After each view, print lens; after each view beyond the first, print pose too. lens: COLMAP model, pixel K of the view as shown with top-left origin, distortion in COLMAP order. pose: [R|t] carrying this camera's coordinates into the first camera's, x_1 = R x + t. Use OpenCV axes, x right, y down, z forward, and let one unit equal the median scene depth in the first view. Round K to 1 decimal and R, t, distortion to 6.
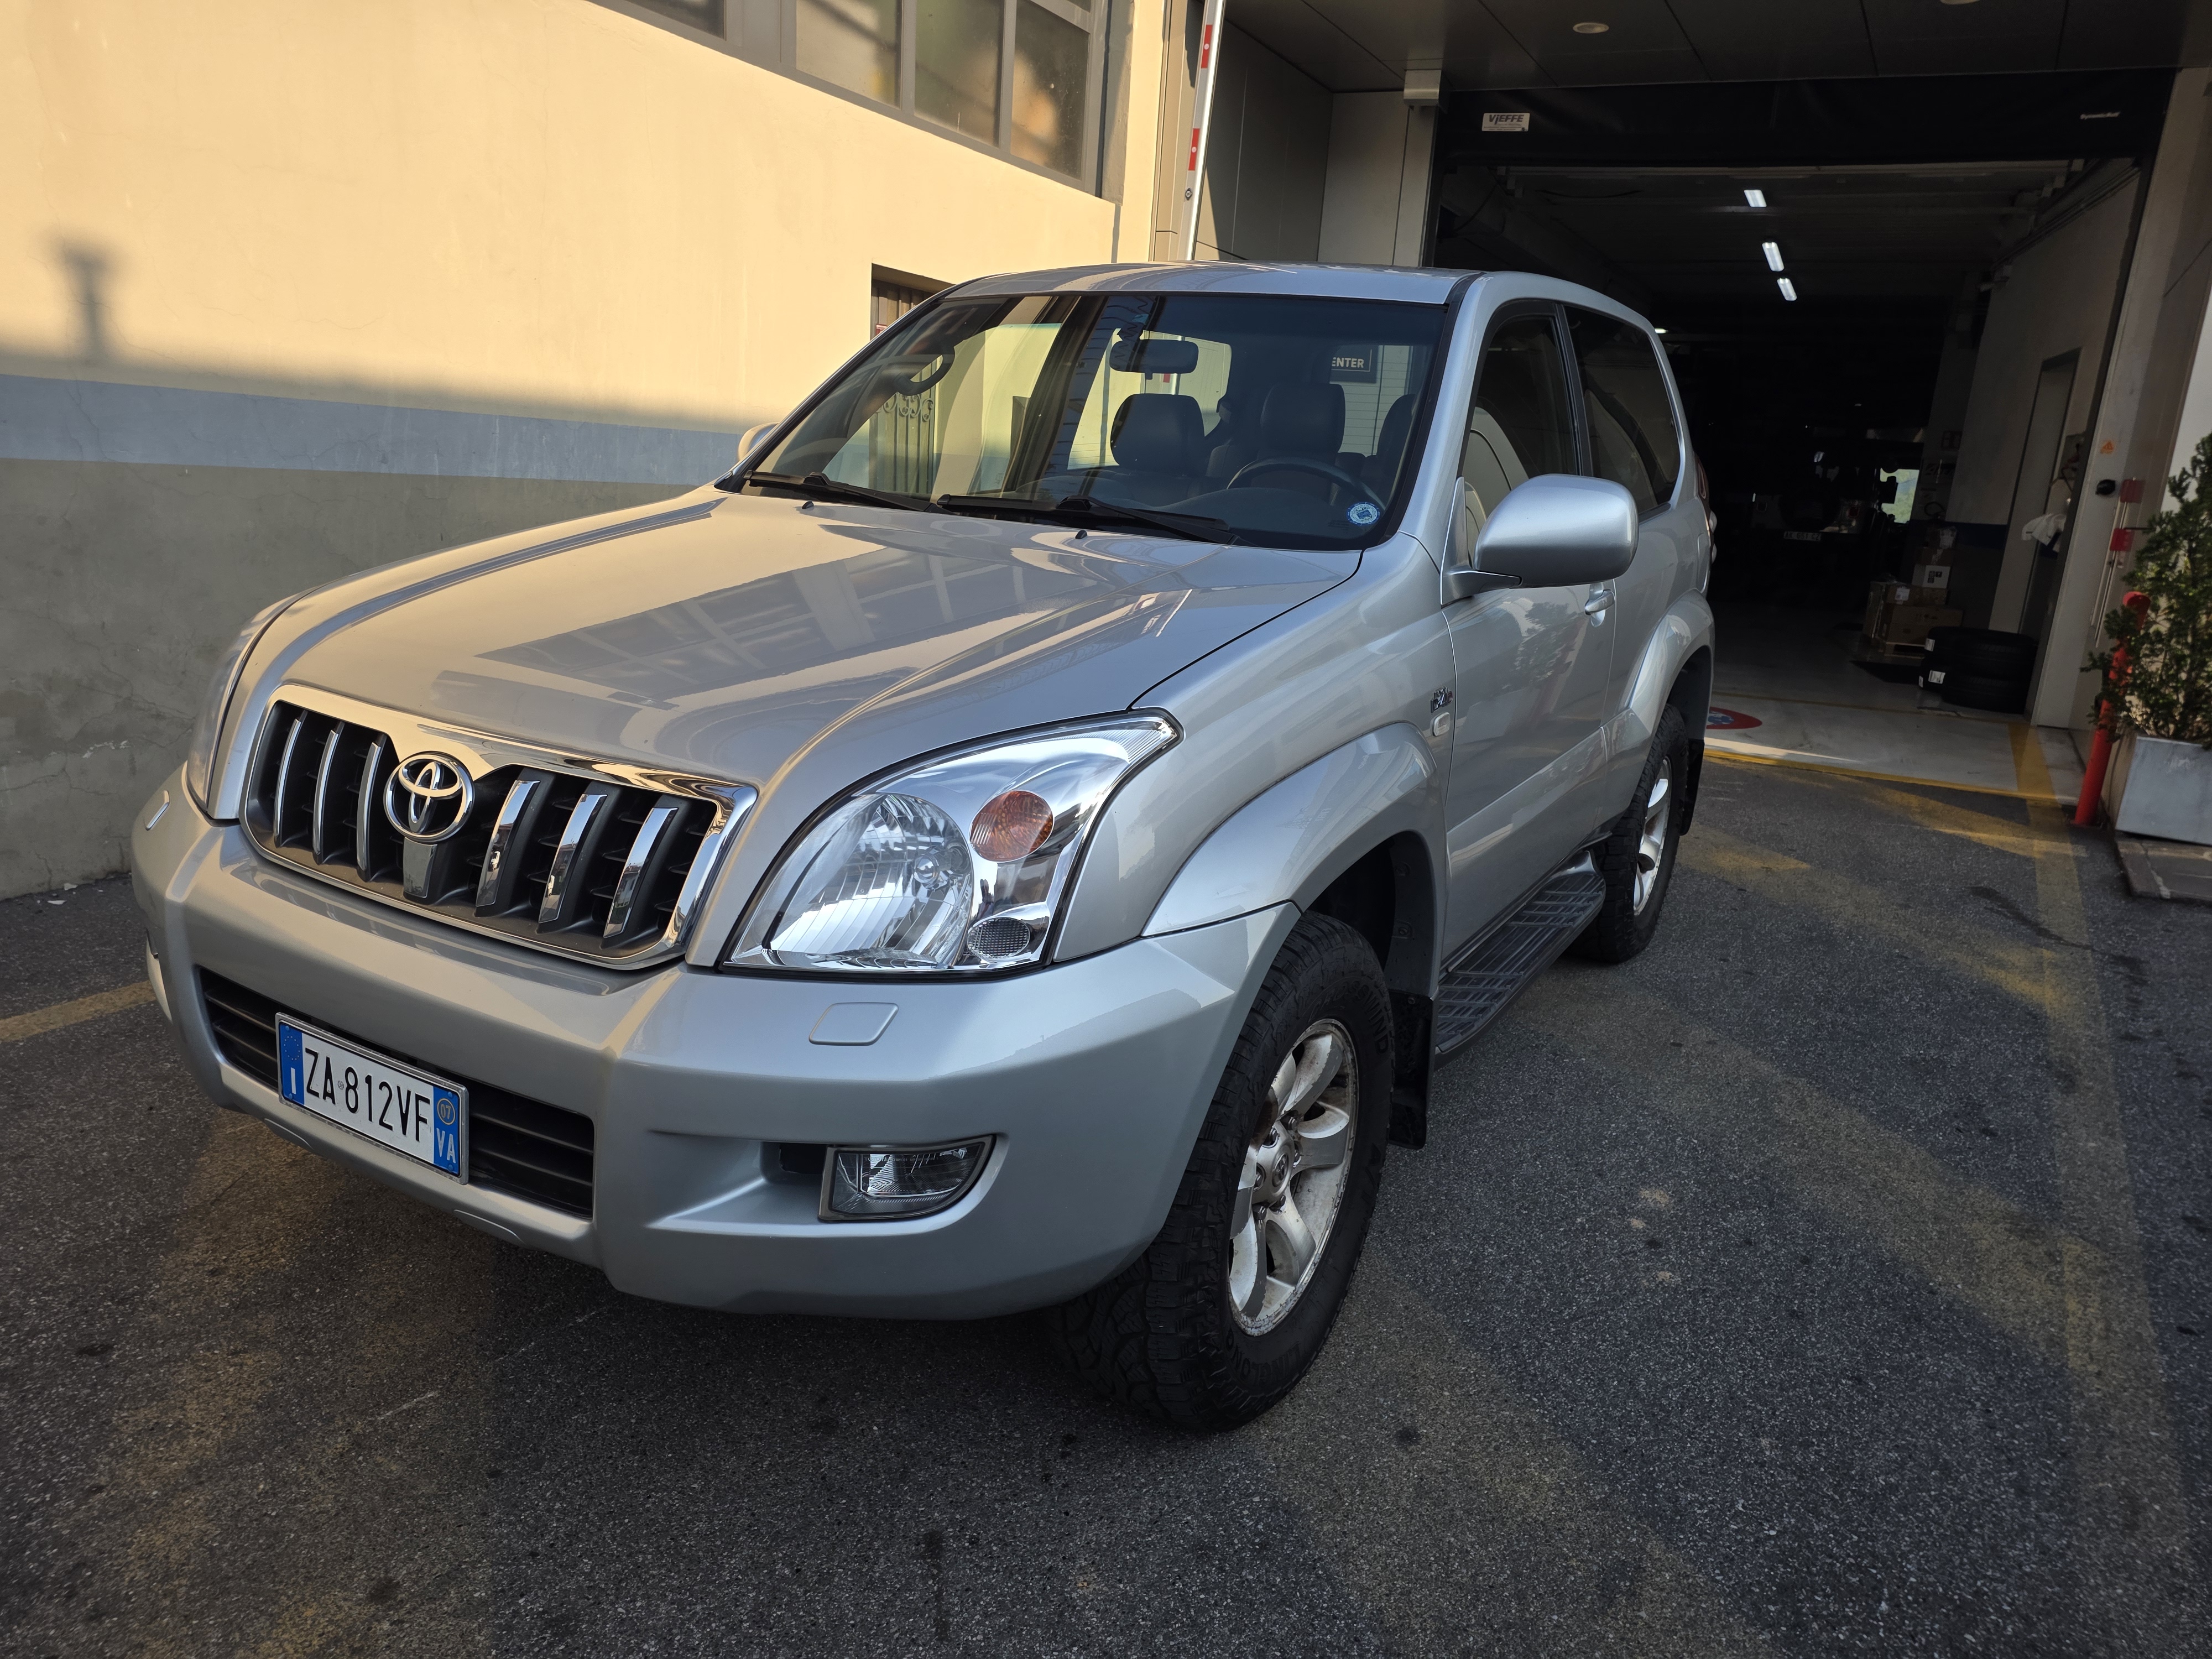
lens RADIAL K [[1453.3, 0, 1124.4], [0, 1453.3, 840.9], [0, 0, 1]] dist [0.039510, -0.013154]
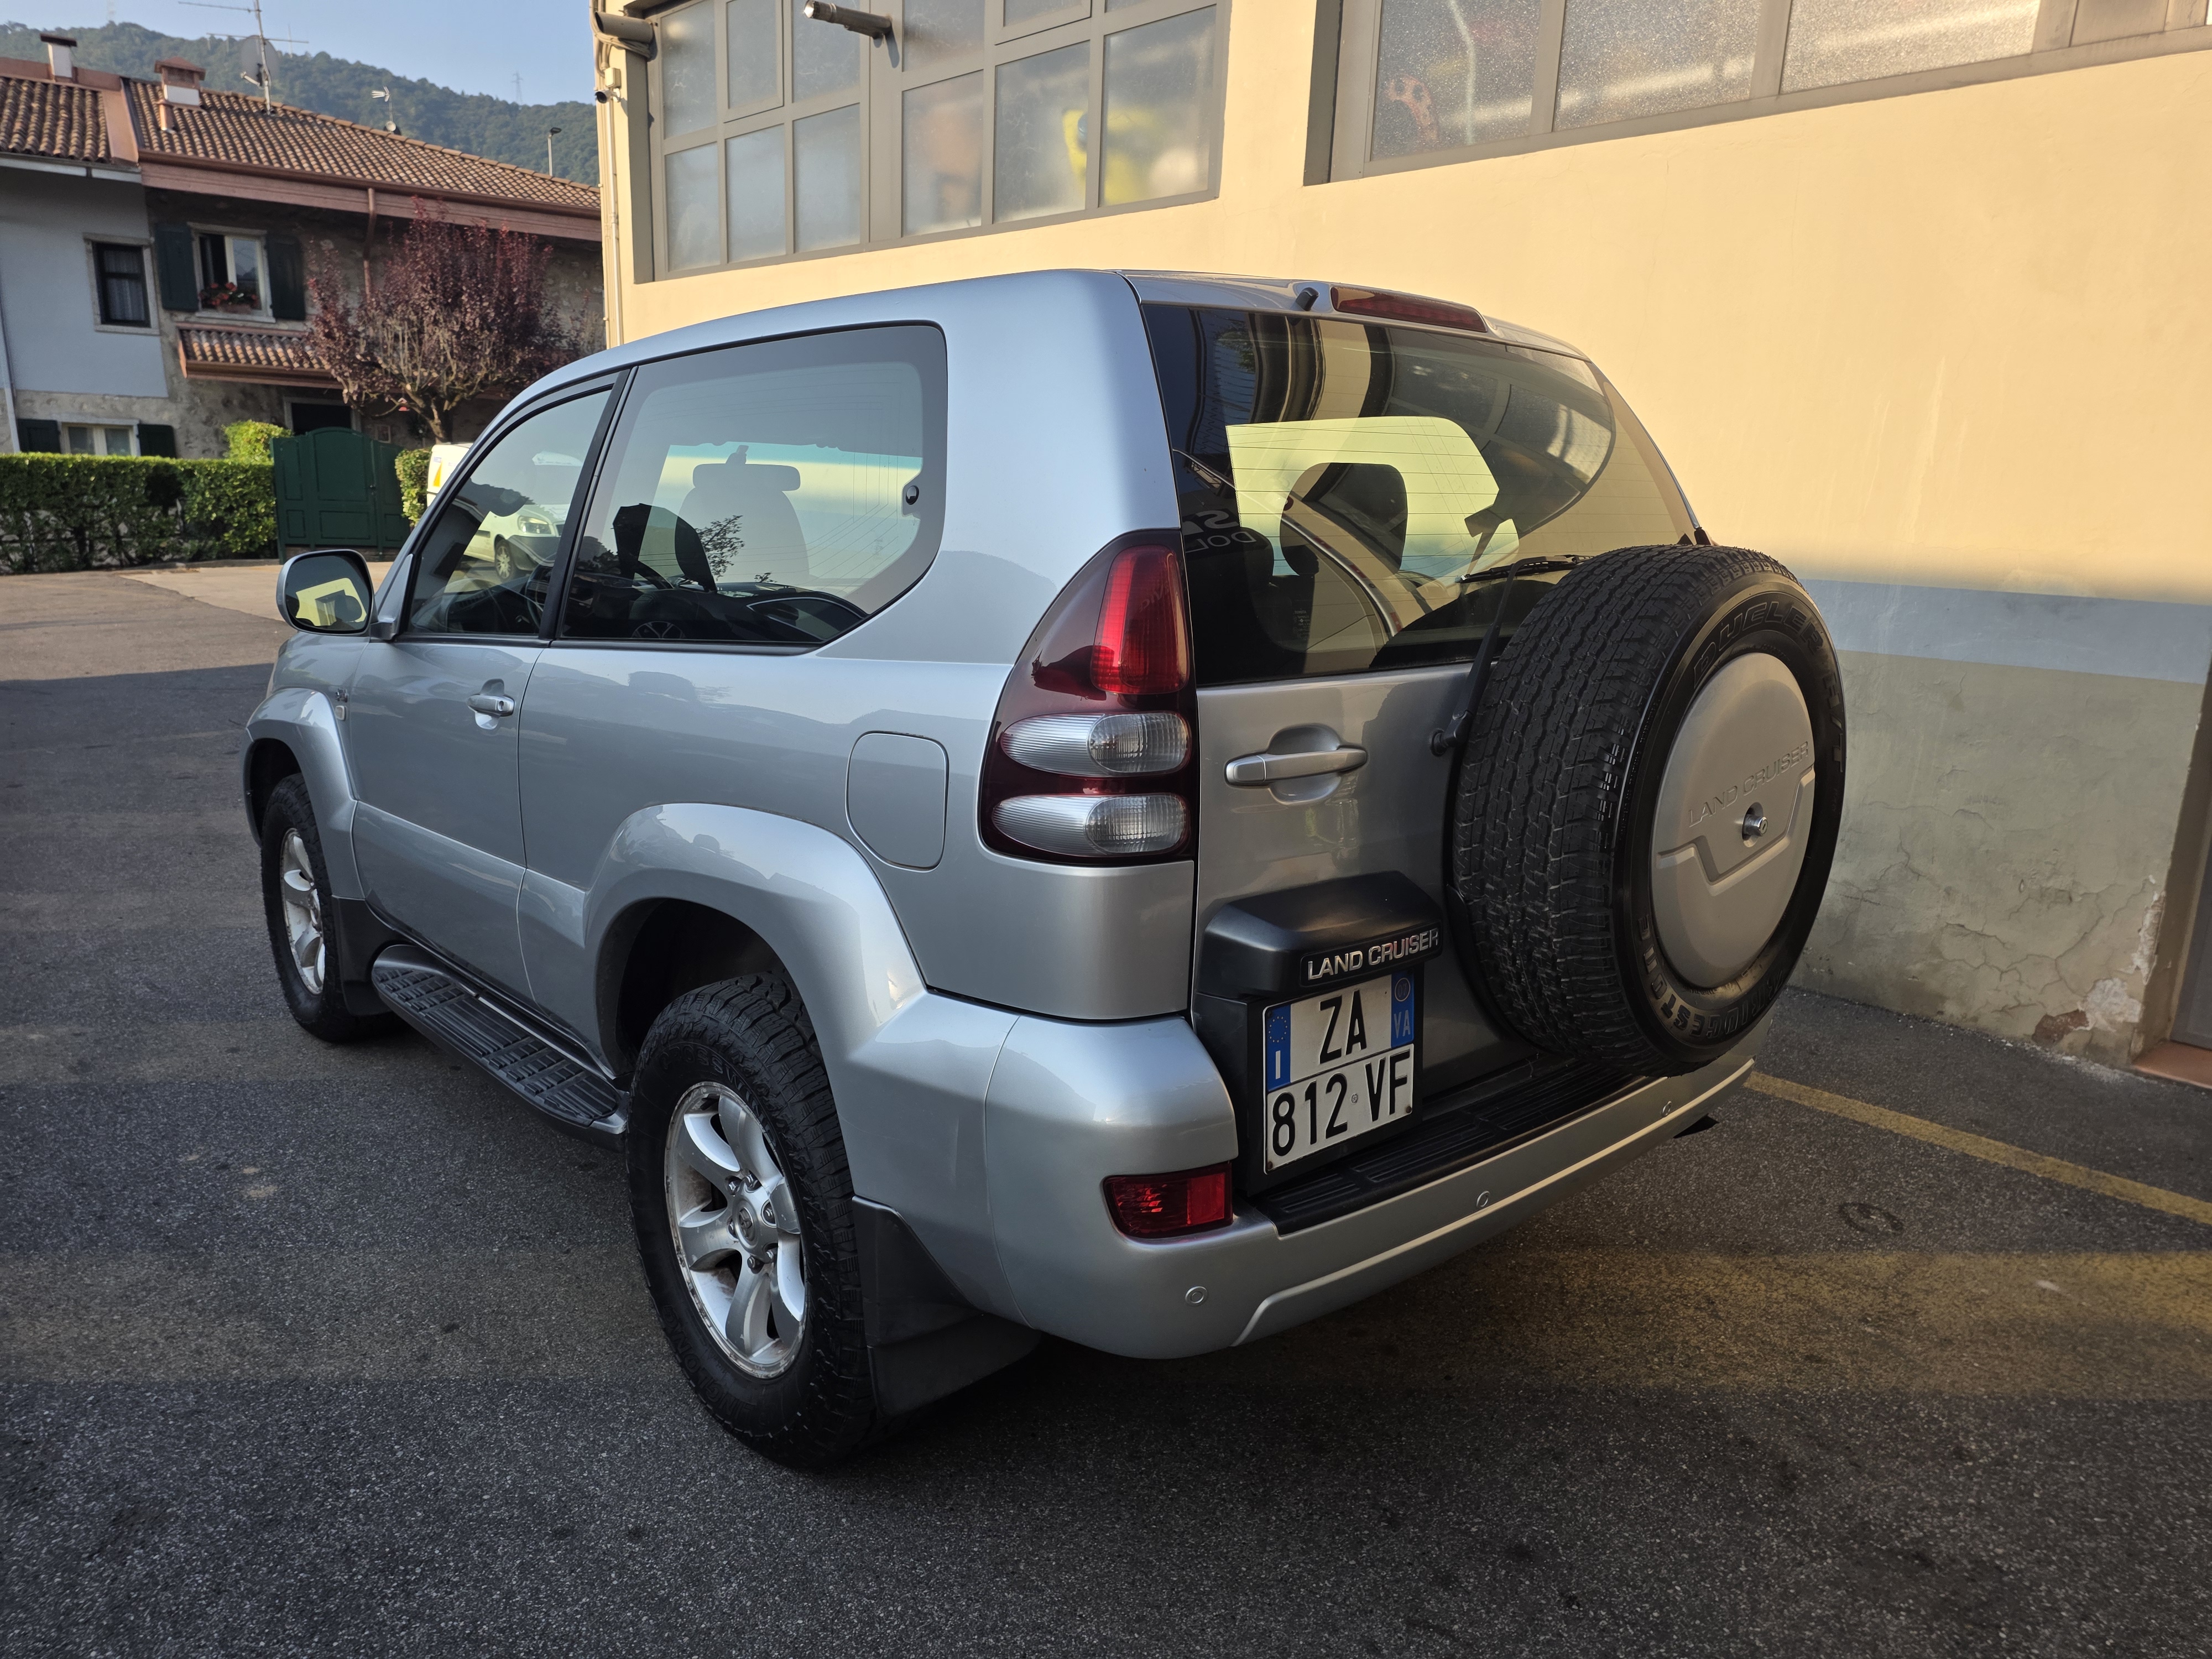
lens RADIAL K [[1453.3, 0, 1090.6], [0, 1453.3, 829.5], [0, 0, 1]] dist [0.039510, -0.013154]
pose [[-0.298414, 0.156701, -0.941485, 1.242512], [-0.280121, 0.928609, 0.243345, -0.489018], [0.912404, 0.336347, -0.233215, 1.820886]]
